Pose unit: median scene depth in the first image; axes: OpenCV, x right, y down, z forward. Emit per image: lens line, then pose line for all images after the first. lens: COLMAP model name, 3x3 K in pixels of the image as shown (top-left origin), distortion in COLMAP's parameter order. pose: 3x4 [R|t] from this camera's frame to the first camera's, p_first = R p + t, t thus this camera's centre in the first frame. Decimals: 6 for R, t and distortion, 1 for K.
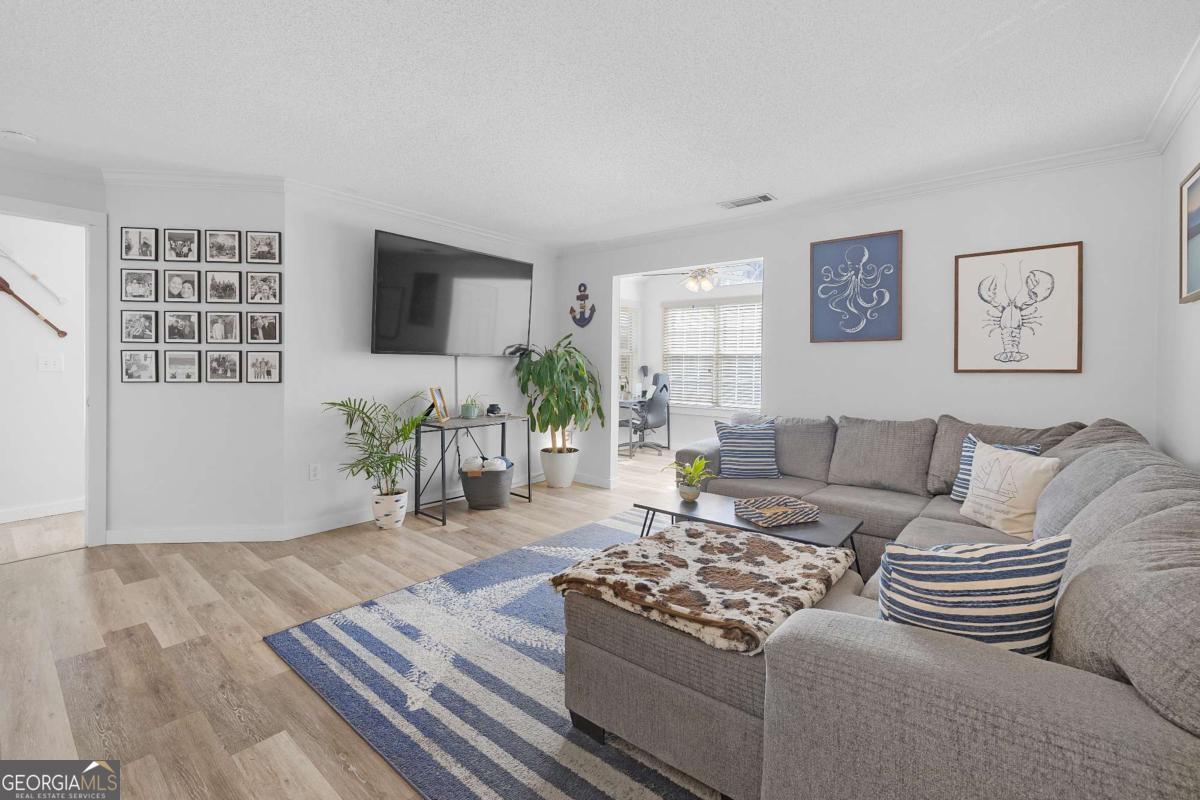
lens RADIAL K [[513.3, 0, 587.7], [0, 513.3, 368.3], [0, 0, 1]] dist [0.004739, 0.000785]
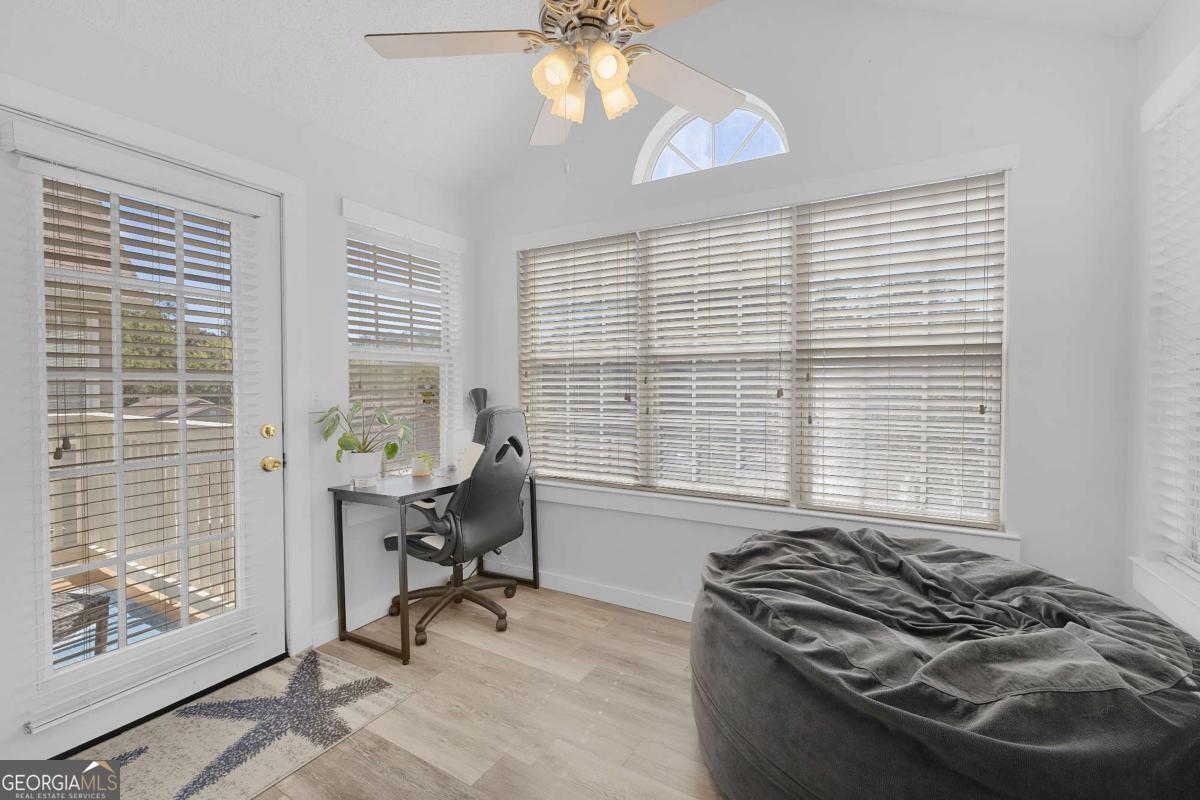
lens RADIAL K [[513.3, 0, 603.5], [0, 513.3, 394.6], [0, 0, 1]] dist [0.004739, 0.000785]
pose [[0.985334, -0.025258, 0.168755, 0.152761], [0.022592, 0.999588, 0.017700, -0.005407], [-0.169132, -0.013628, 0.985499, 0.611706]]
